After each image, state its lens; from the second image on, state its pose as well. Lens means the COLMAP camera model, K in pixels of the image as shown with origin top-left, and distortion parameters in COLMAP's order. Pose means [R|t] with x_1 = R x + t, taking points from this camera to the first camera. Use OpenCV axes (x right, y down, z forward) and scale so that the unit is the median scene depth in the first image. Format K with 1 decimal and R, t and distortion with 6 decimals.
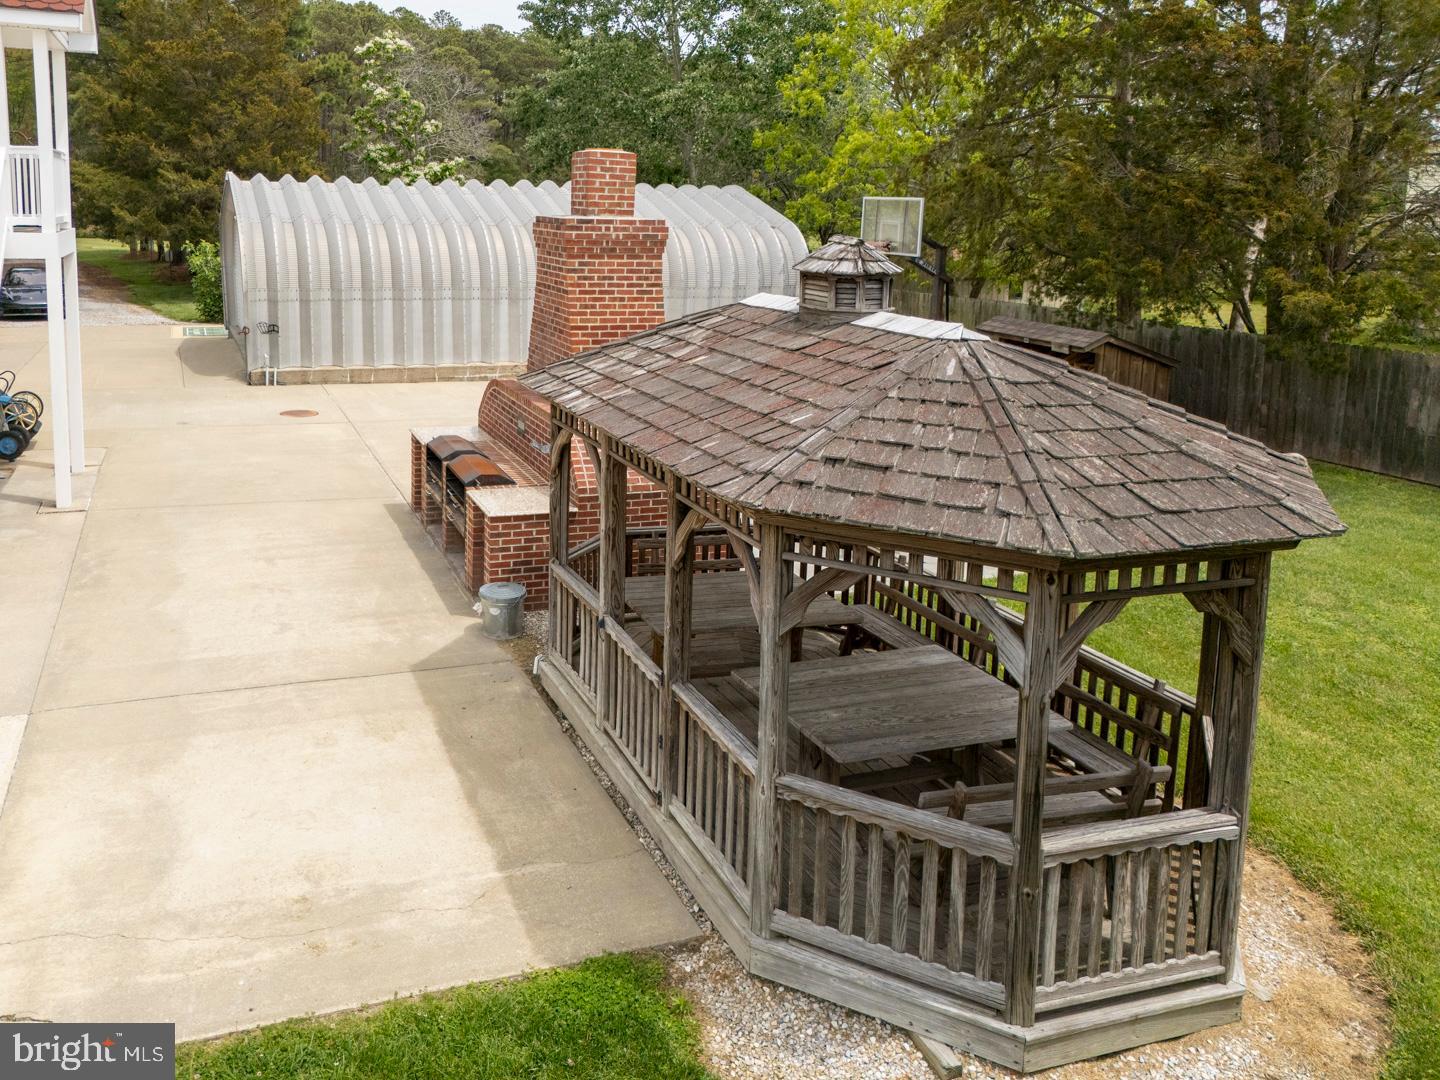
lens RADIAL K [[1113.1, 0, 720.0], [0, 1113.1, 540.0], [0, 0, 1]] dist [0.042152, -0.000578]
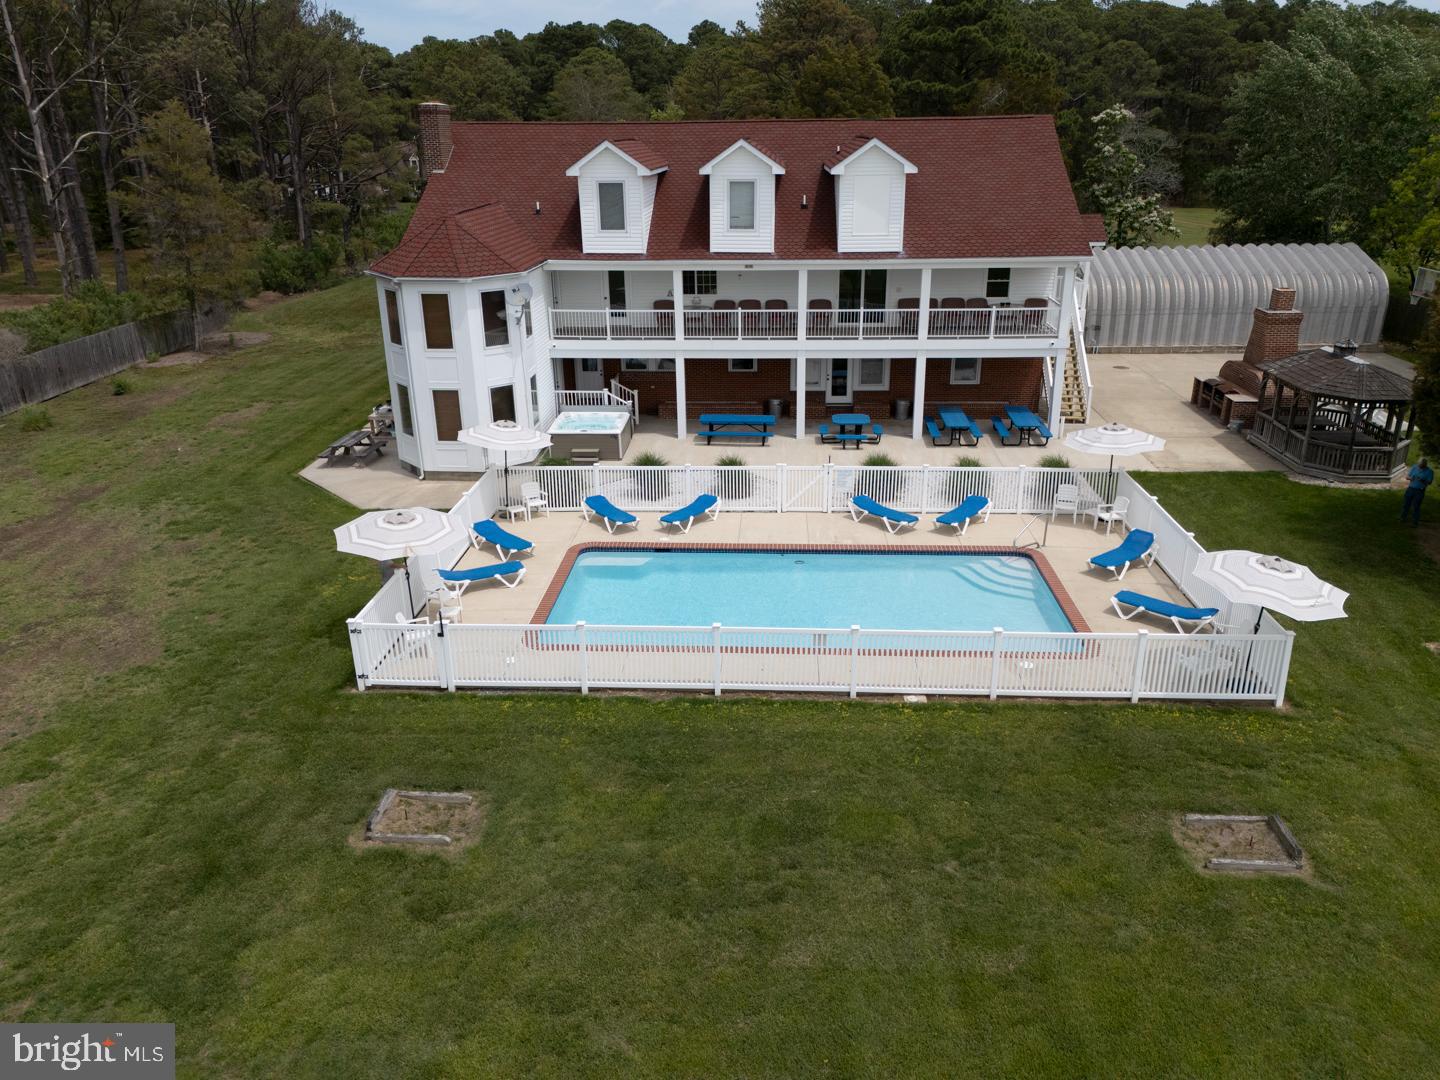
lens RADIAL K [[1103.7, 0, 724.8], [0, 1103.7, 580.0], [0, 0, 1]] dist [0.042622, -0.001625]
pose [[0.877269, 0.131198, -0.461721, 0.066236], [-0.091270, 0.989965, 0.107884, 0.233800], [0.471242, -0.052502, 0.880440, -2.239446]]
